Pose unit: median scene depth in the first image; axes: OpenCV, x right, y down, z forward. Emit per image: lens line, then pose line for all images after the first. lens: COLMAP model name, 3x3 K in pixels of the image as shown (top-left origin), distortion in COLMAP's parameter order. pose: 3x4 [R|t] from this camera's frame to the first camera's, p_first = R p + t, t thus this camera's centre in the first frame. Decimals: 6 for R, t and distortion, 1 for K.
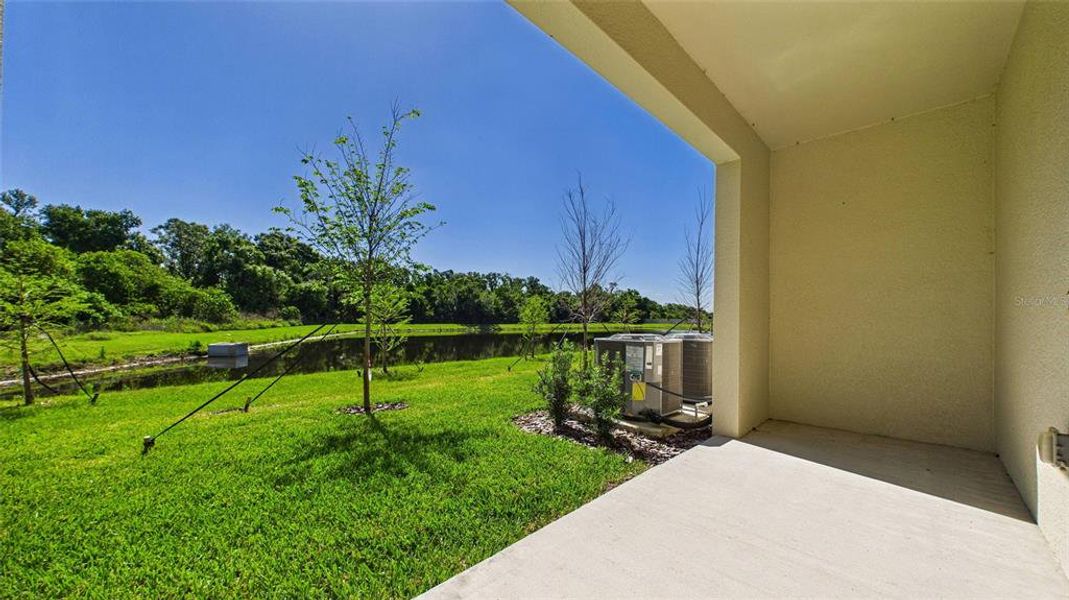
lens RADIAL K [[391.3, 0, 534.5], [0, 391.3, 314.6], [0, 0, 1]] dist [0.001321, 0.000069]
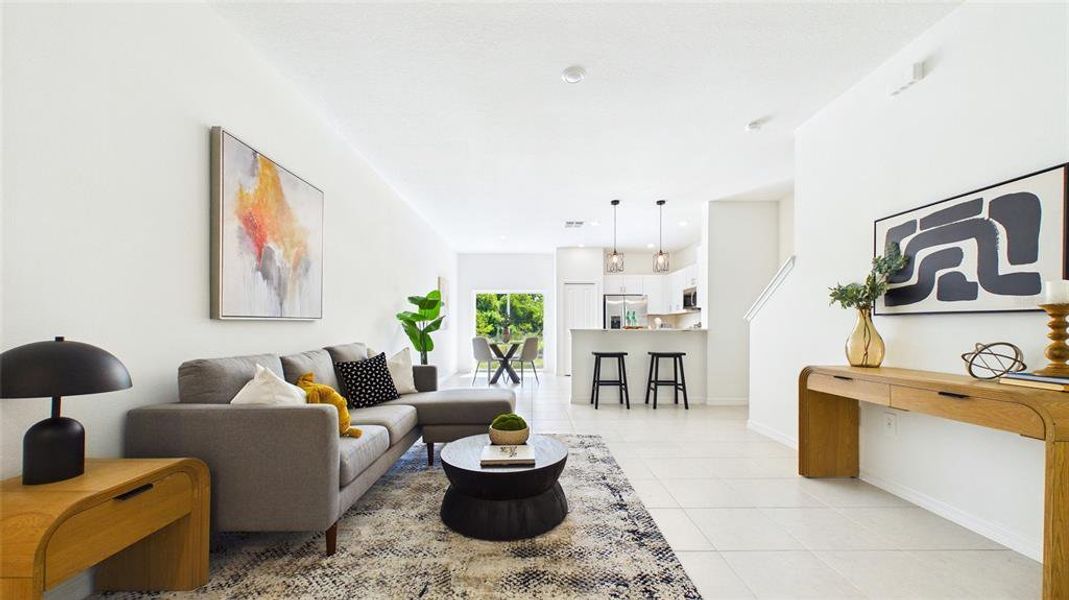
lens RADIAL K [[391.3, 0, 535.0], [0, 391.3, 326.4], [0, 0, 1]] dist [0.001321, 0.000069]
pose [[0.707198, -0.016701, -0.706819, 0.222782], [0.014969, 0.999851, -0.008648, -0.001130], [0.706857, -0.004464, 0.707342, -0.164969]]
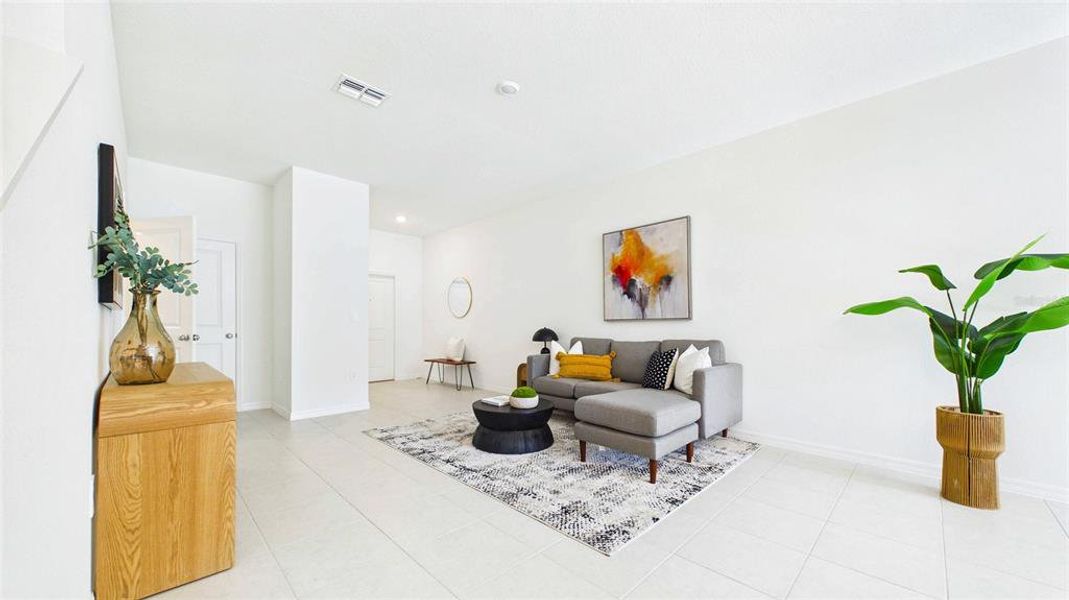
lens RADIAL K [[391.3, 0, 535.1], [0, 391.3, 324.9], [0, 0, 1]] dist [0.001321, 0.000069]
pose [[-0.999760, -0.019193, 0.010518, 0.168794], [-0.019268, 0.999789, -0.007054, -0.000923], [-0.010381, -0.007255, -0.999920, -0.027476]]
